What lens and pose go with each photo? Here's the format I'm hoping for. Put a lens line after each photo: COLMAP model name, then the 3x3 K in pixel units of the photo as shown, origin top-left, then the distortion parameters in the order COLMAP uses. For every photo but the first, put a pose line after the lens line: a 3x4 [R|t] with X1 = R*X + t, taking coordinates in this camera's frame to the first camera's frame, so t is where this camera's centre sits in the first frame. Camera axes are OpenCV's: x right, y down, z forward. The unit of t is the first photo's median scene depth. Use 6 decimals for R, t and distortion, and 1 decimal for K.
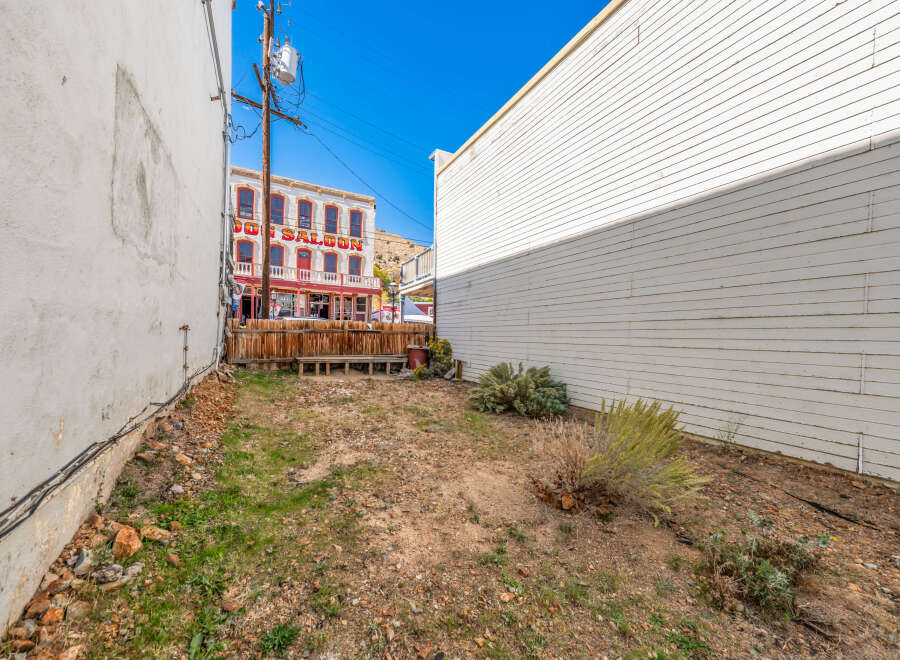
lens RADIAL K [[343.4, 0, 450.0], [0, 343.4, 330.0], [0, 0, 1]] dist [0.023984, -0.008705]
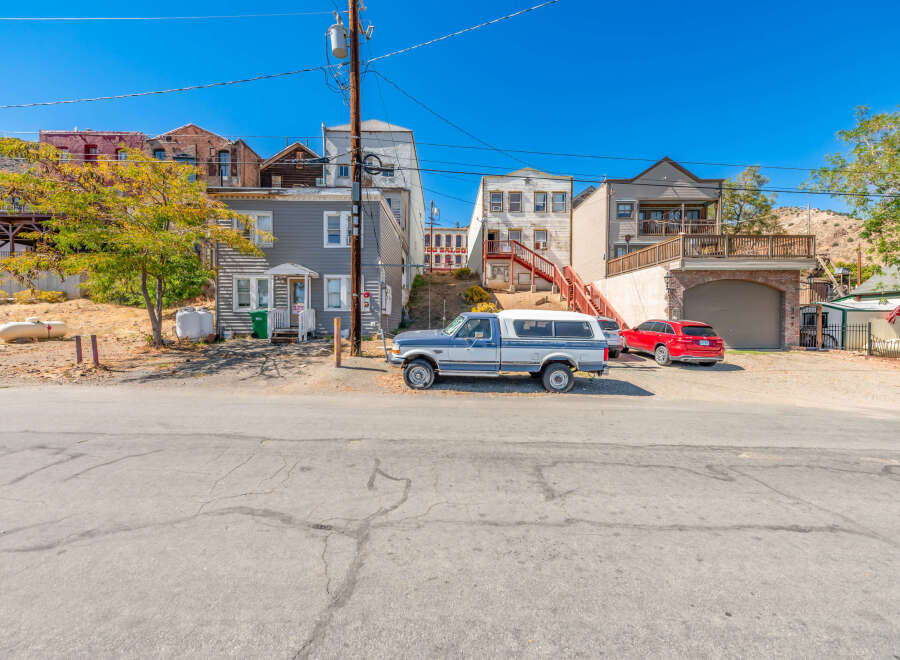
lens RADIAL K [[343.4, 0, 450.0], [0, 343.4, 330.0], [0, 0, 1]] dist [0.023984, -0.008705]
pose [[0.891116, -0.003965, -0.453758, 0.685933], [0.010484, 0.999875, 0.011851, 0.263122], [0.453654, -0.015318, 0.891046, -1.157197]]
